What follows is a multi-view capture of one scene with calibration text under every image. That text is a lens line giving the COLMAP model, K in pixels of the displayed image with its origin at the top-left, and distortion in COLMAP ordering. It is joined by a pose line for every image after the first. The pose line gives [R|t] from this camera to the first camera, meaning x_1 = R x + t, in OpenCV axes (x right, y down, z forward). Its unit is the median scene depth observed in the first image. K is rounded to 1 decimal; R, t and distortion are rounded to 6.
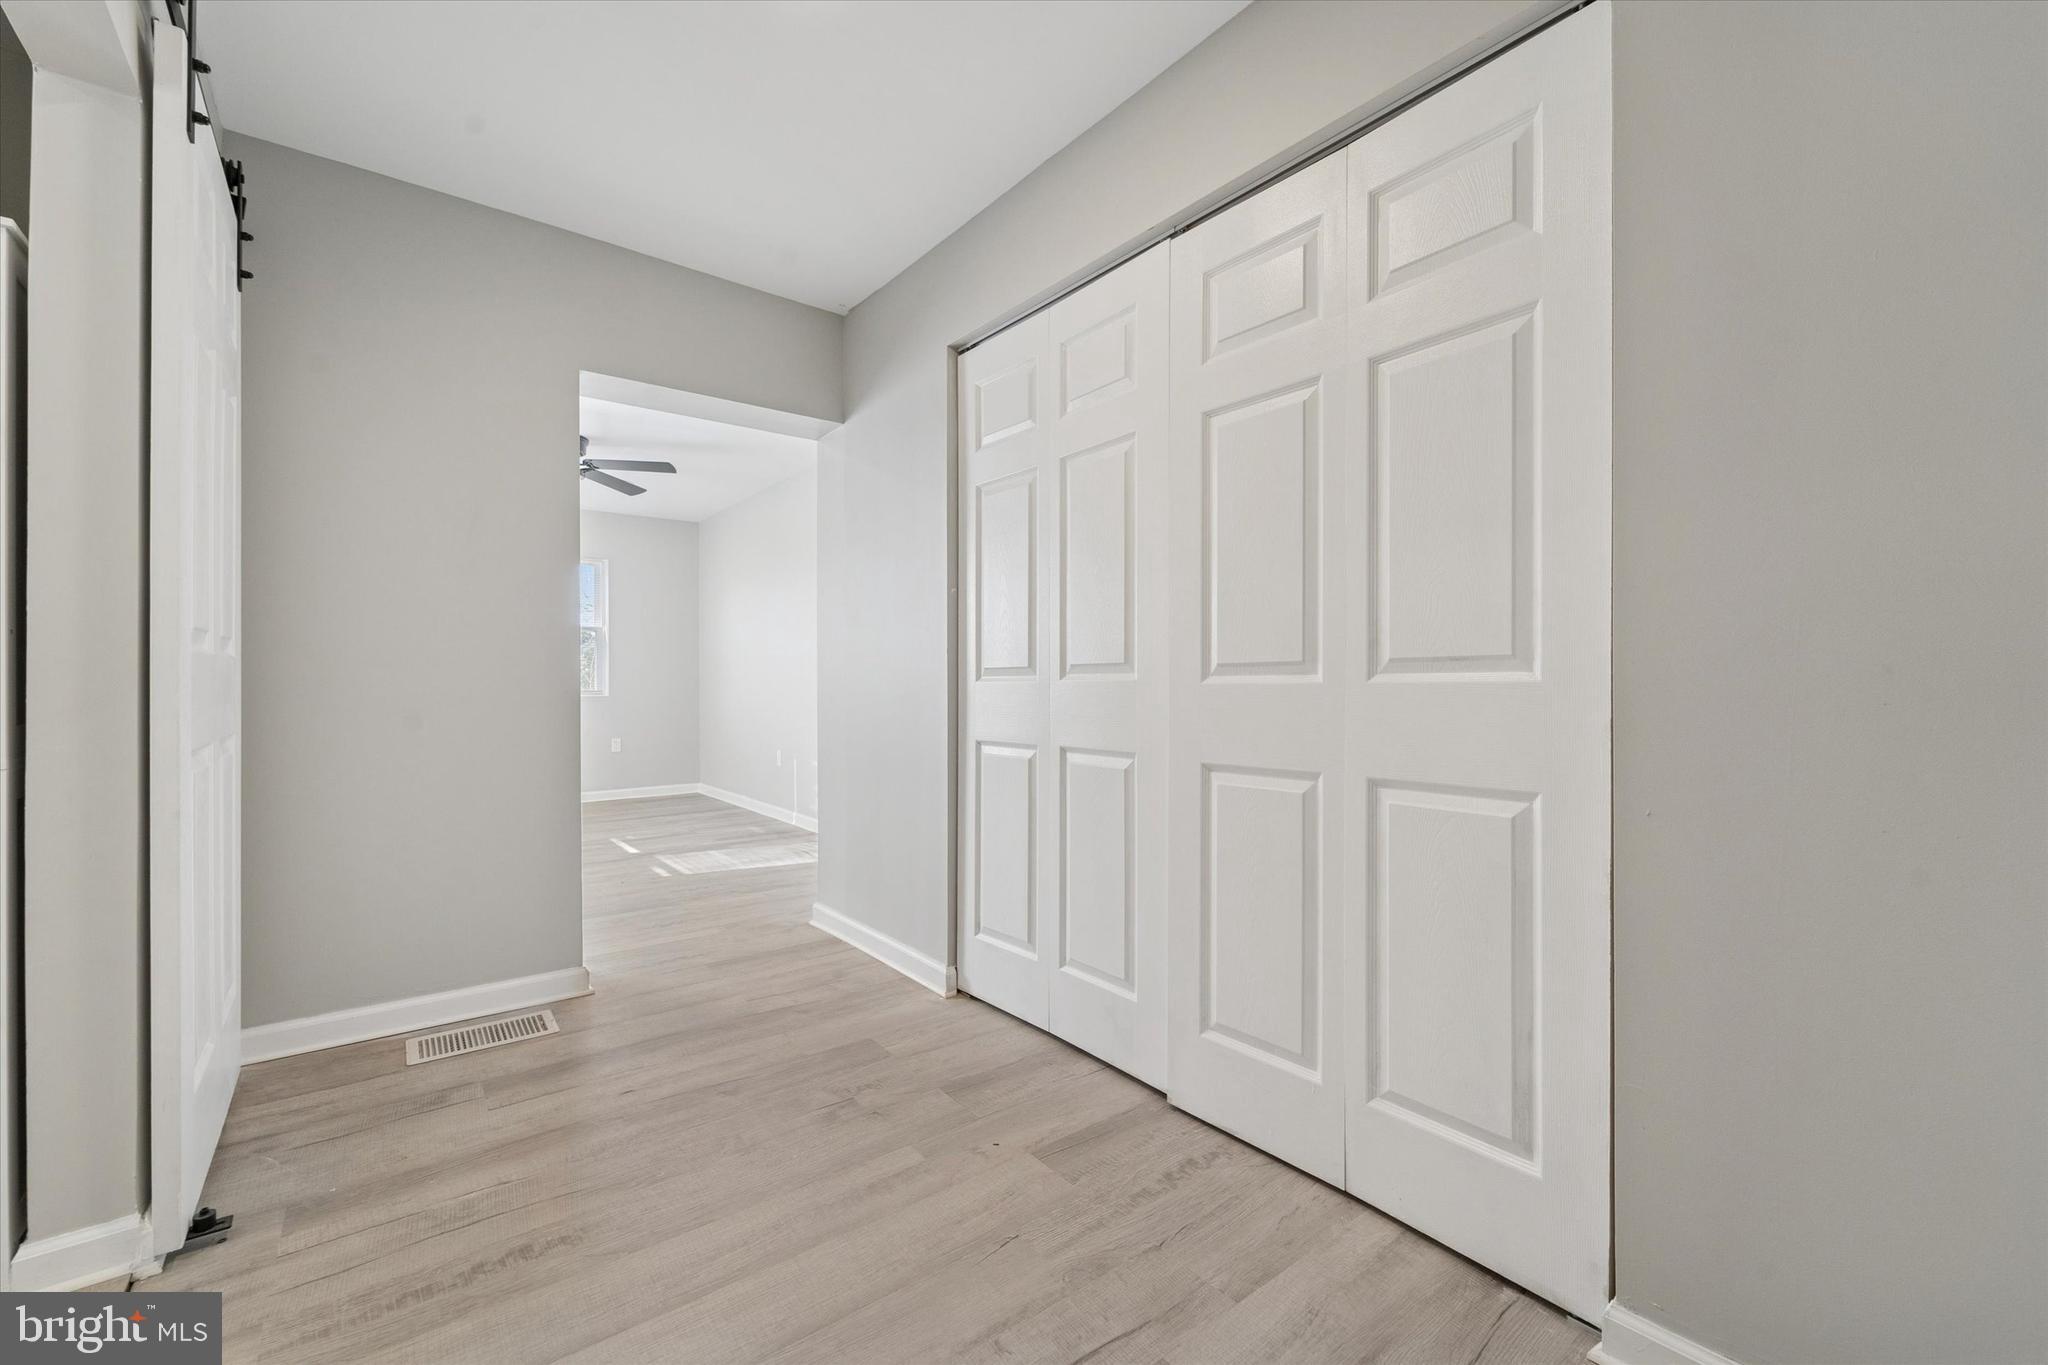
lens RADIAL K [[824.4, 0, 1032.8], [0, 824.4, 682.8], [0, 0, 1]] dist [0.000940, -0.001260]
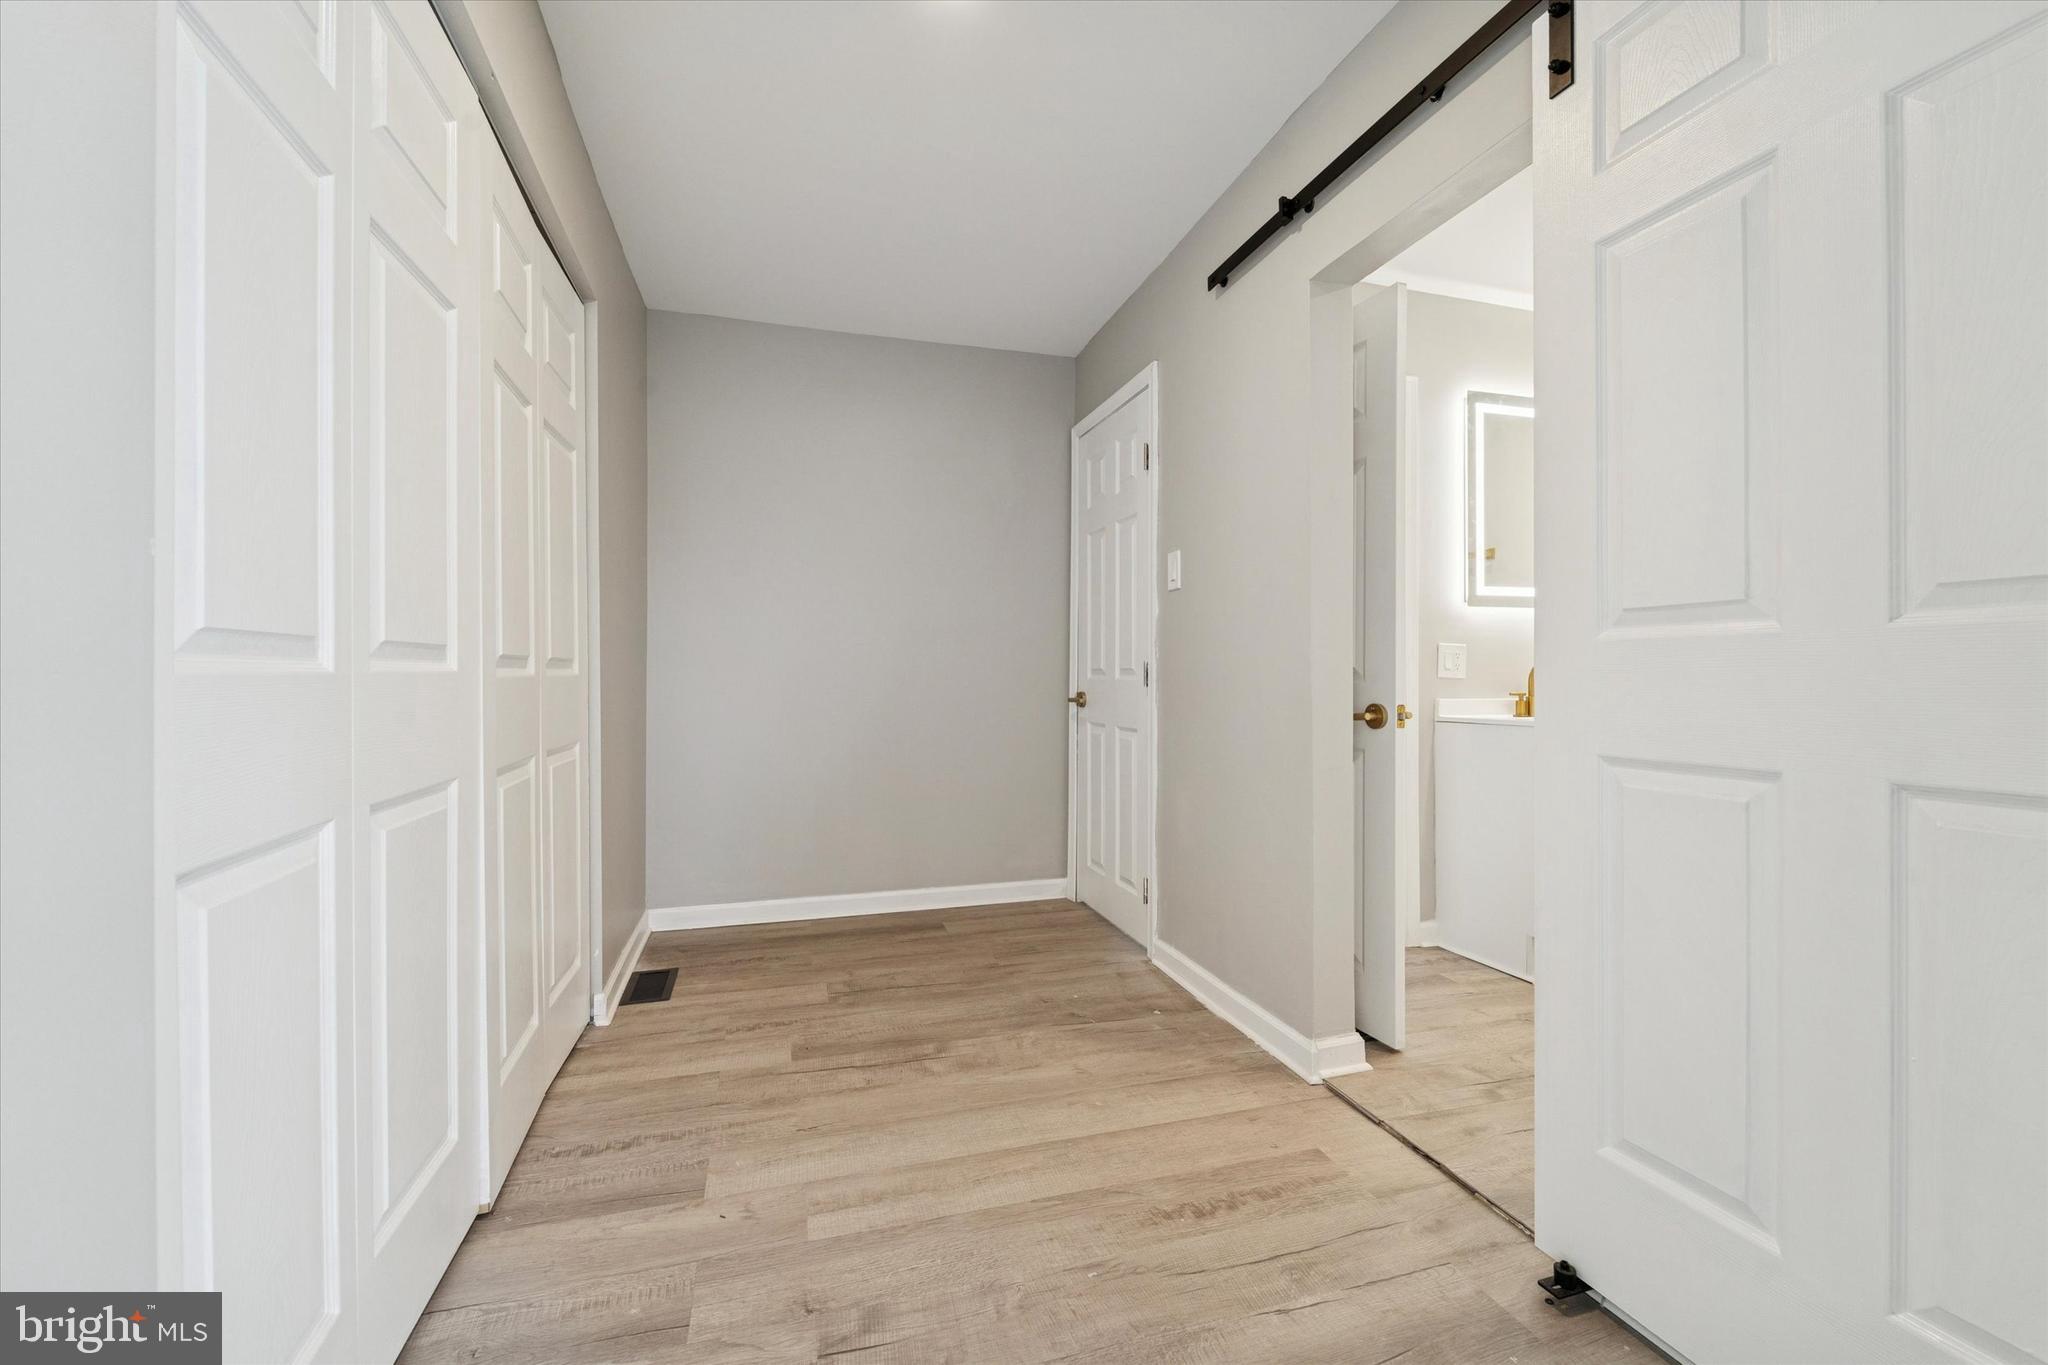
lens RADIAL K [[824.4, 0, 1021.0], [0, 824.4, 679.0], [0, 0, 1]] dist [0.000940, -0.001260]
pose [[-0.929376, 0.000077, 0.369135, -0.750799], [0.001122, 0.999996, 0.002615, 0.003007], [-0.369133, 0.002845, -0.929372, 1.951398]]
